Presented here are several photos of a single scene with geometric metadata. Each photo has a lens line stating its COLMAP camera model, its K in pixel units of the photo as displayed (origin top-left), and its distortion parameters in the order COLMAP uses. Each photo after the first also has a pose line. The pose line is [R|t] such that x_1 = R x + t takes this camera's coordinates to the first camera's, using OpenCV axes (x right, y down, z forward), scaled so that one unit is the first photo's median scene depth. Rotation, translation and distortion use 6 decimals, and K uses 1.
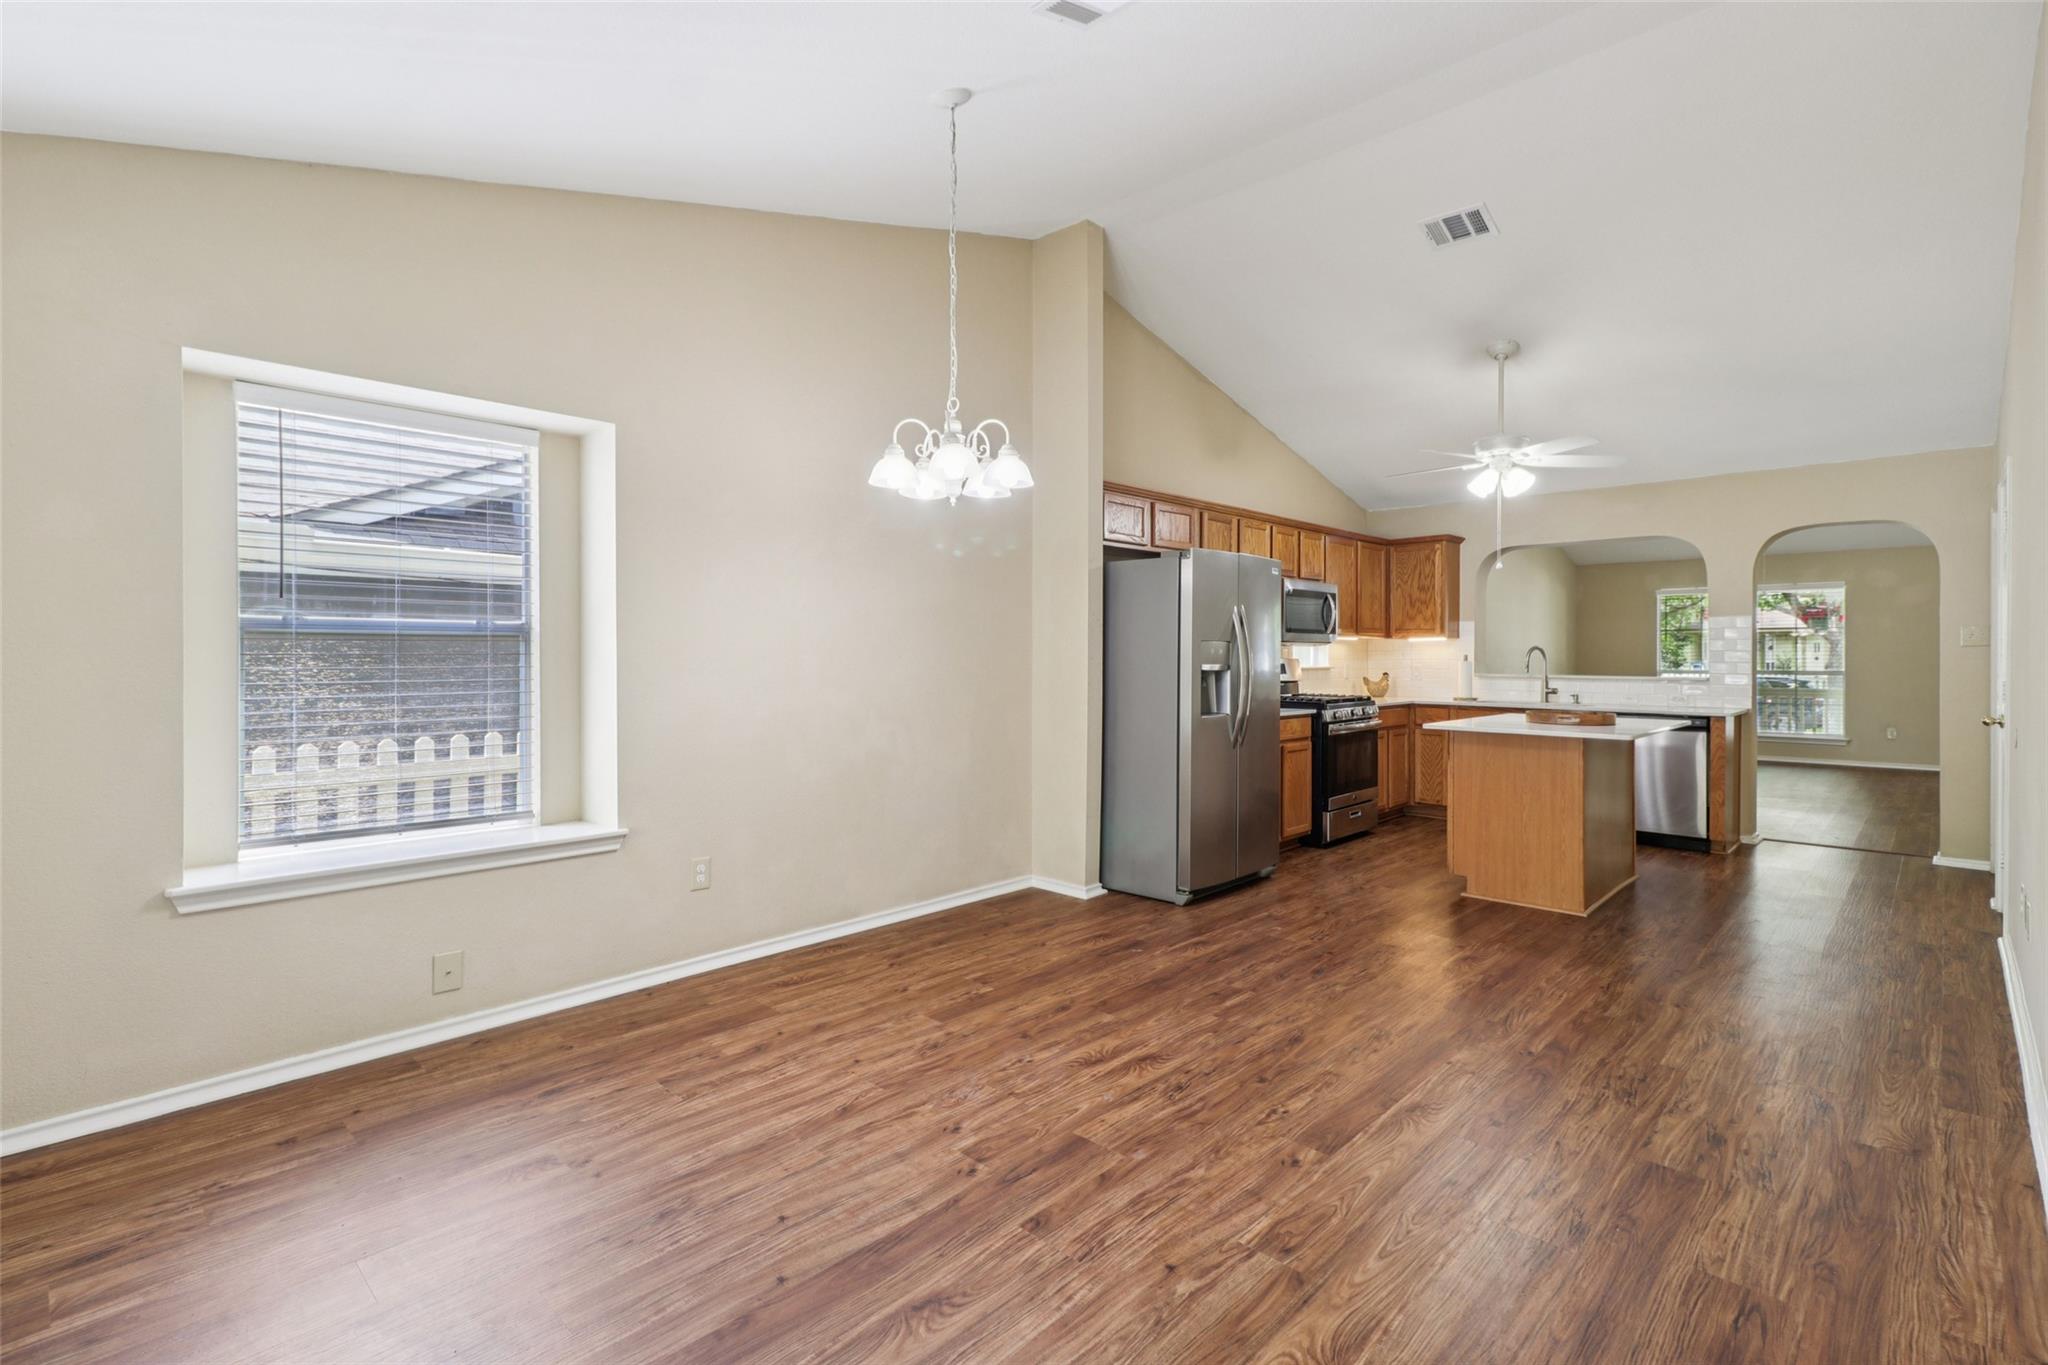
lens RADIAL K [[945.0, 0, 1026.7], [0, 945.0, 655.3], [0, 0, 1]] dist [0.013677, -0.001991]
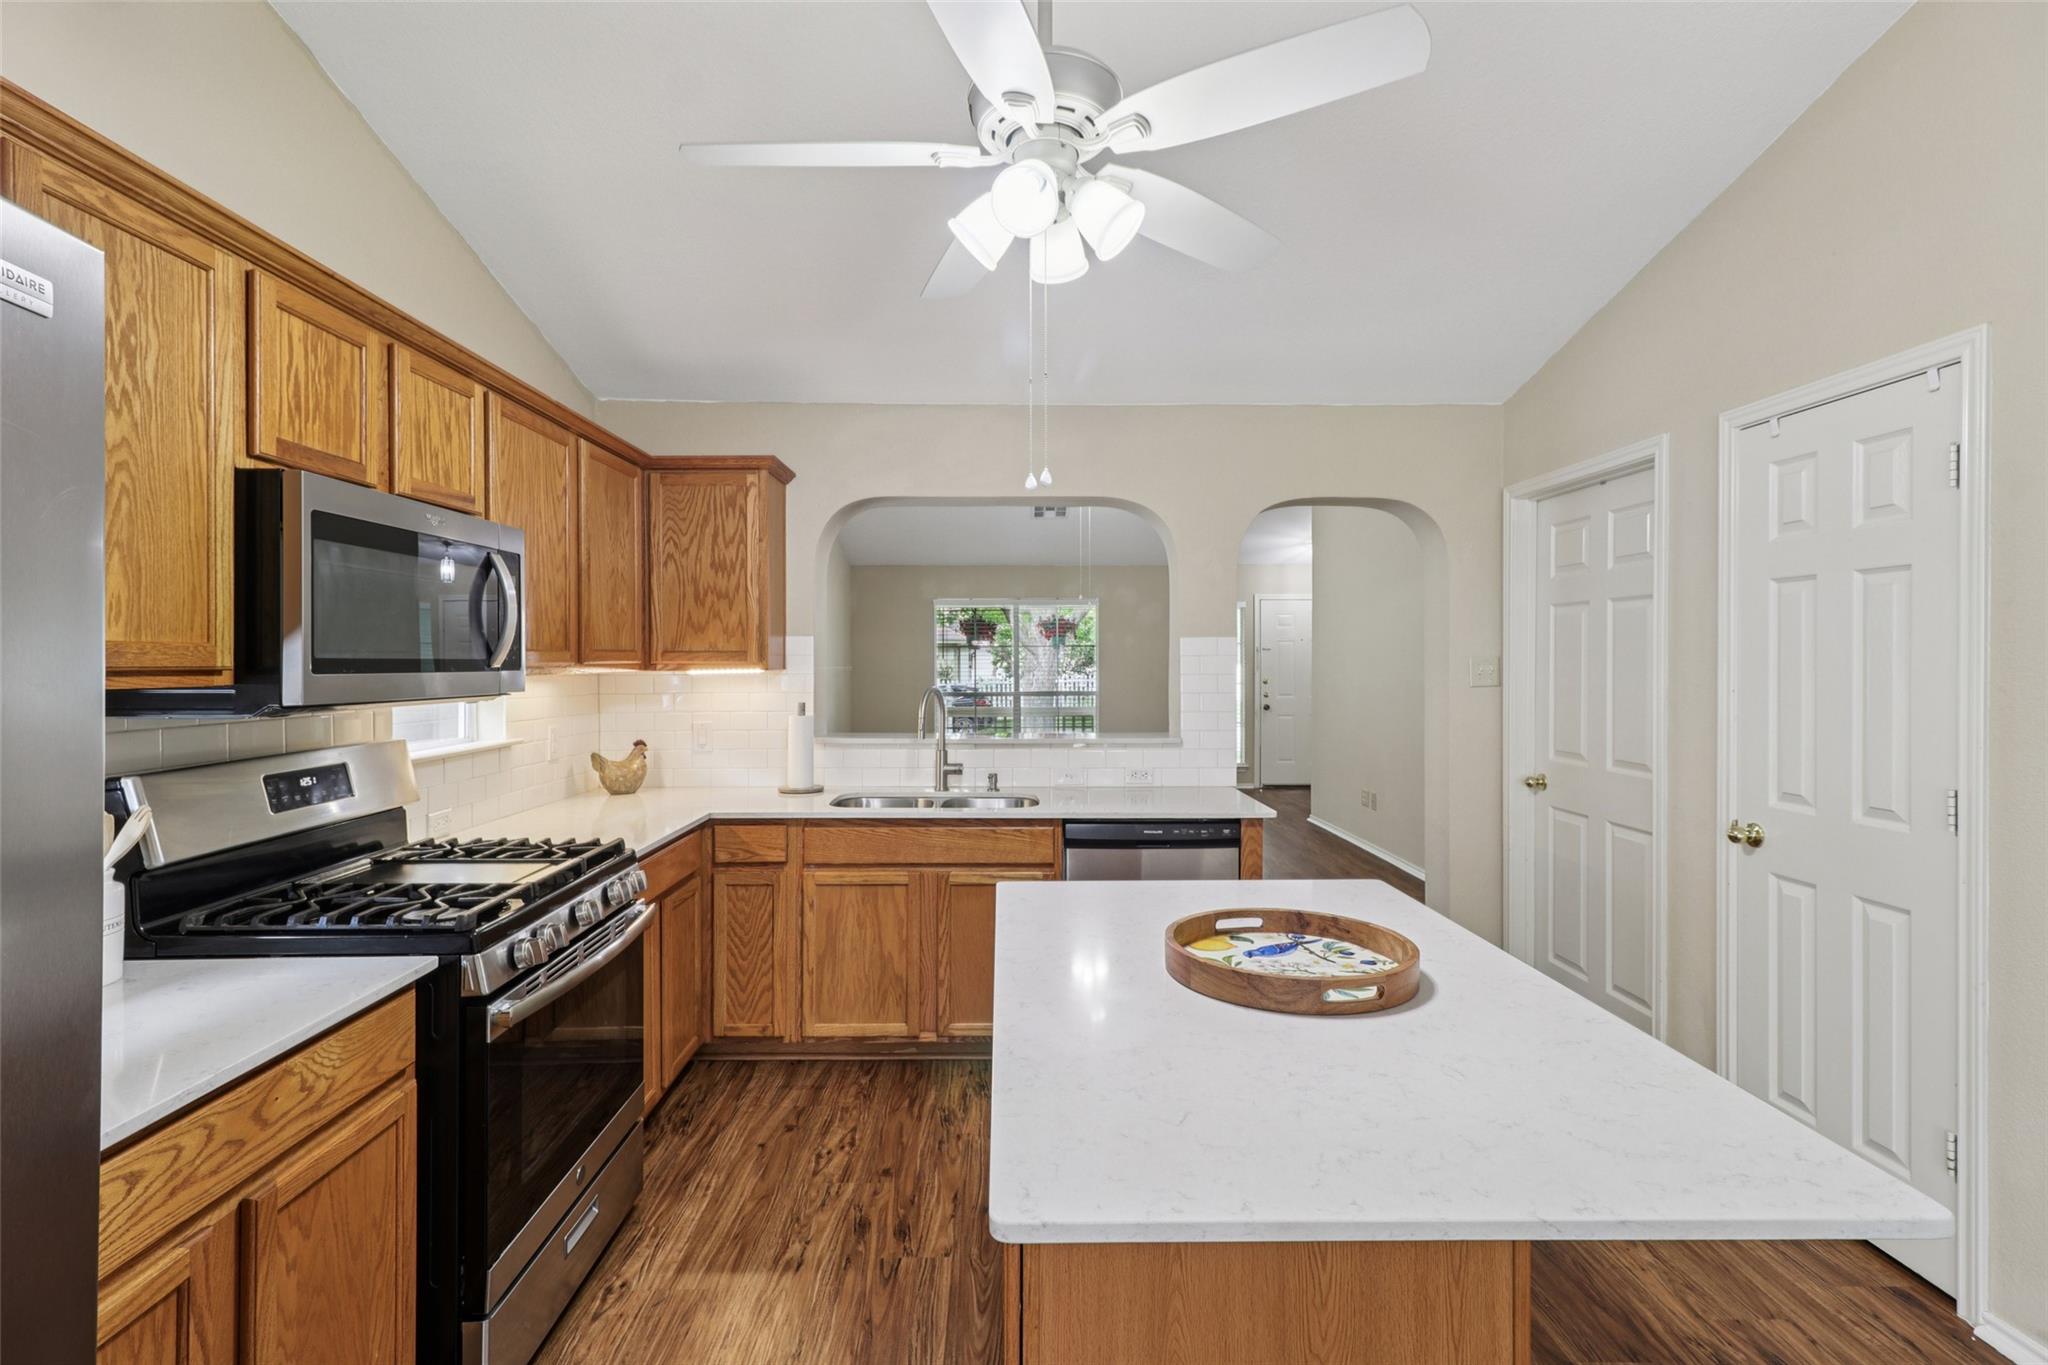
lens RADIAL K [[945.0, 0, 1015.2], [0, 945.0, 662.4], [0, 0, 1]] dist [0.013677, -0.001991]
pose [[0.710592, -0.004587, 0.703589, 0.192533], [0.003505, 0.999989, 0.002979, -0.023580], [-0.703595, 0.000349, 0.710601, 0.570800]]
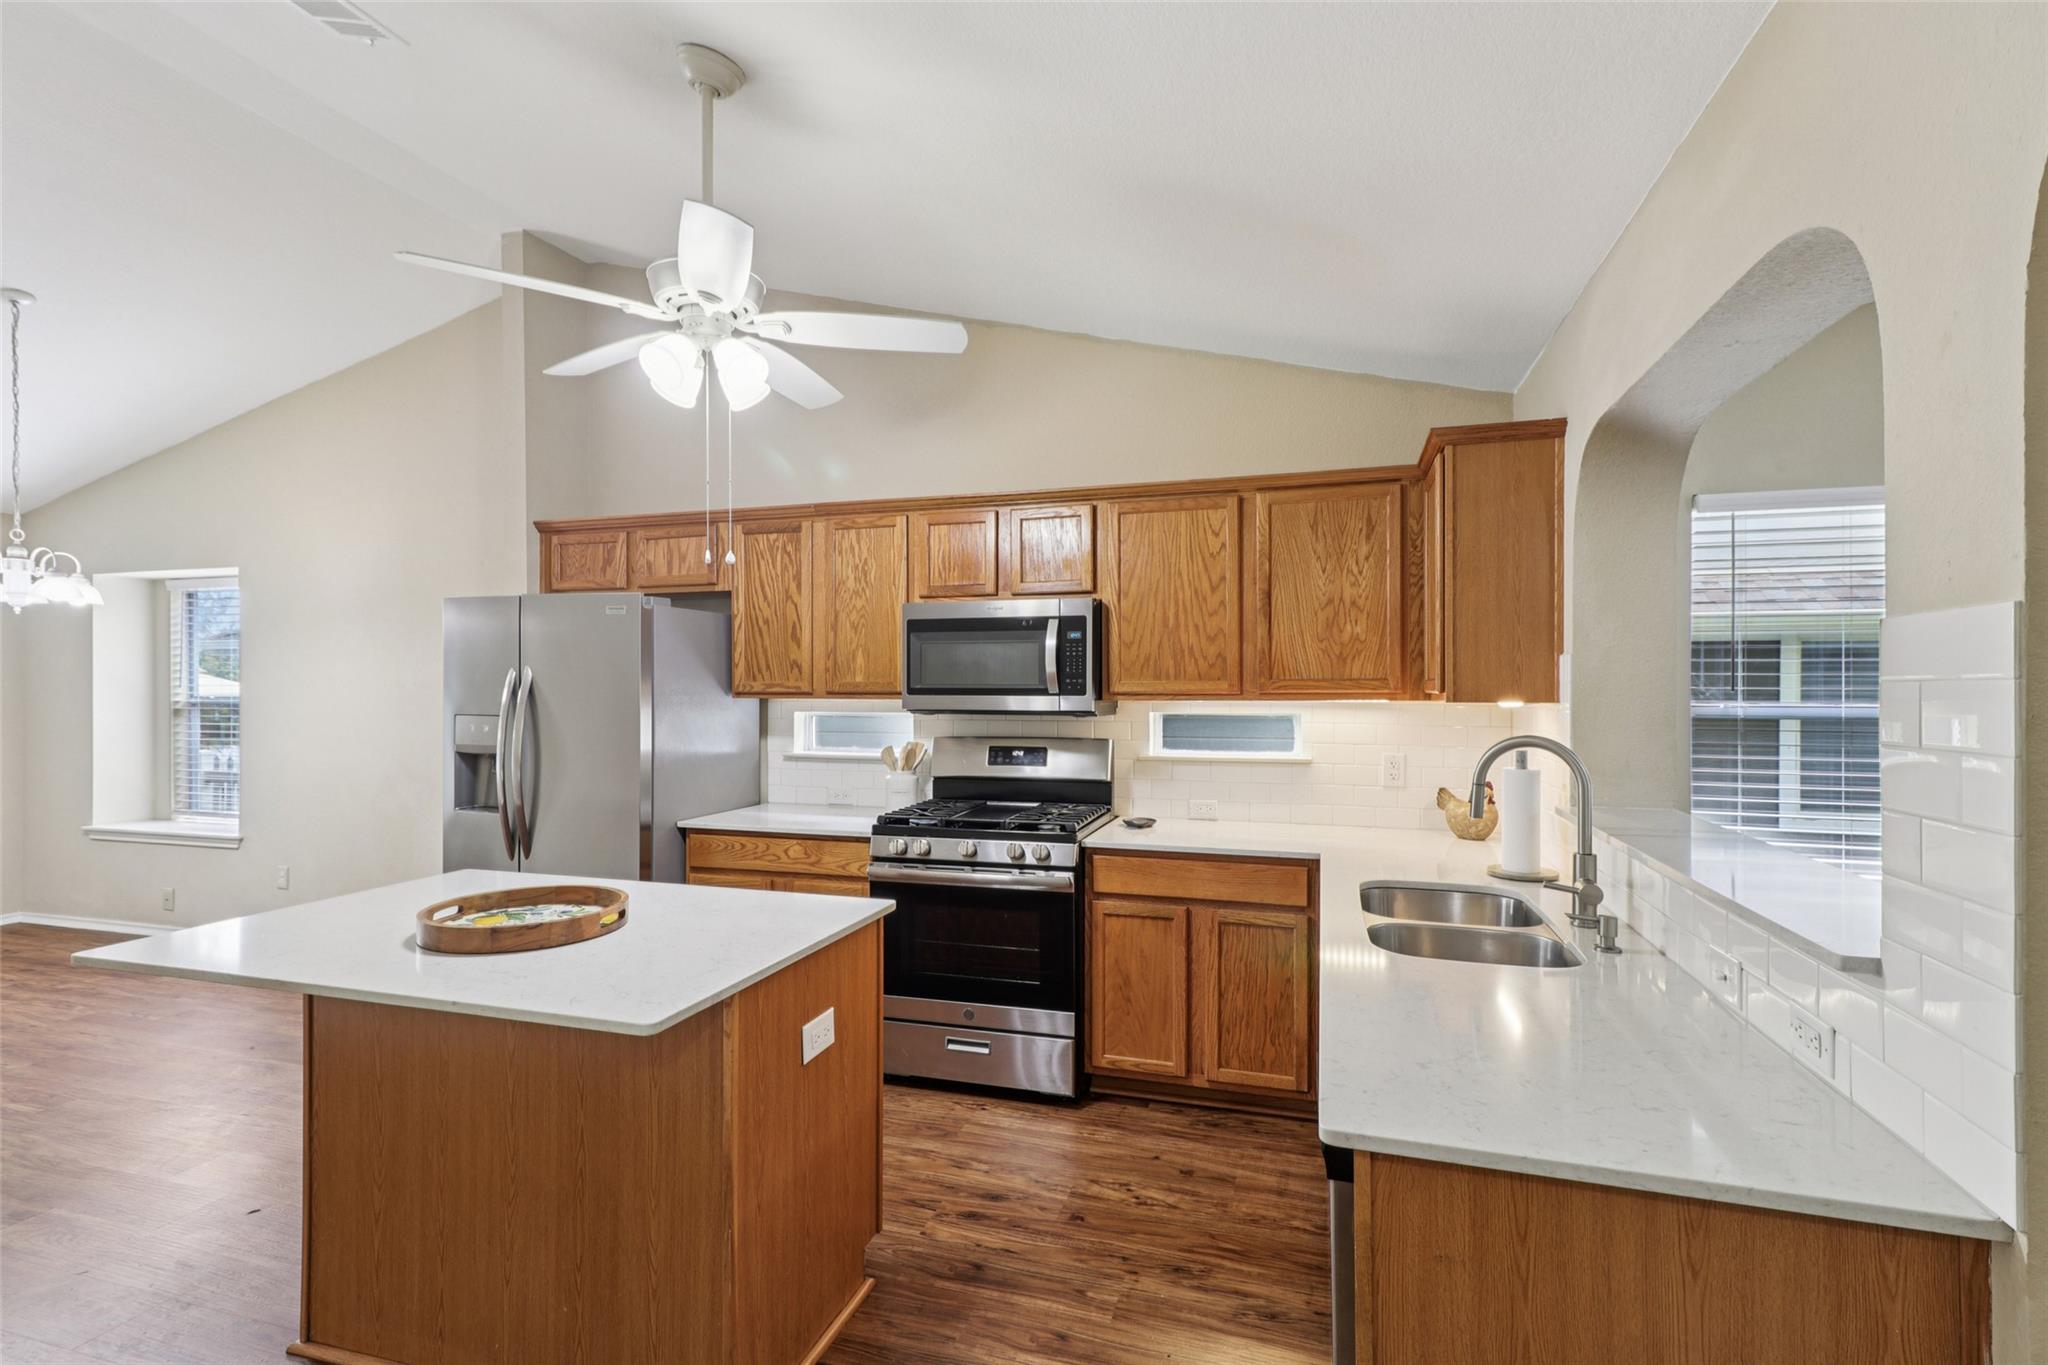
lens RADIAL K [[945.0, 0, 1028.7], [0, 945.0, 687.2], [0, 0, 1]] dist [0.013677, -0.001991]
pose [[0.449578, -0.002906, -0.893236, 0.711554], [-0.000142, 0.999994, -0.003325, -0.023157], [0.893241, 0.001621, 0.449575, 0.687473]]
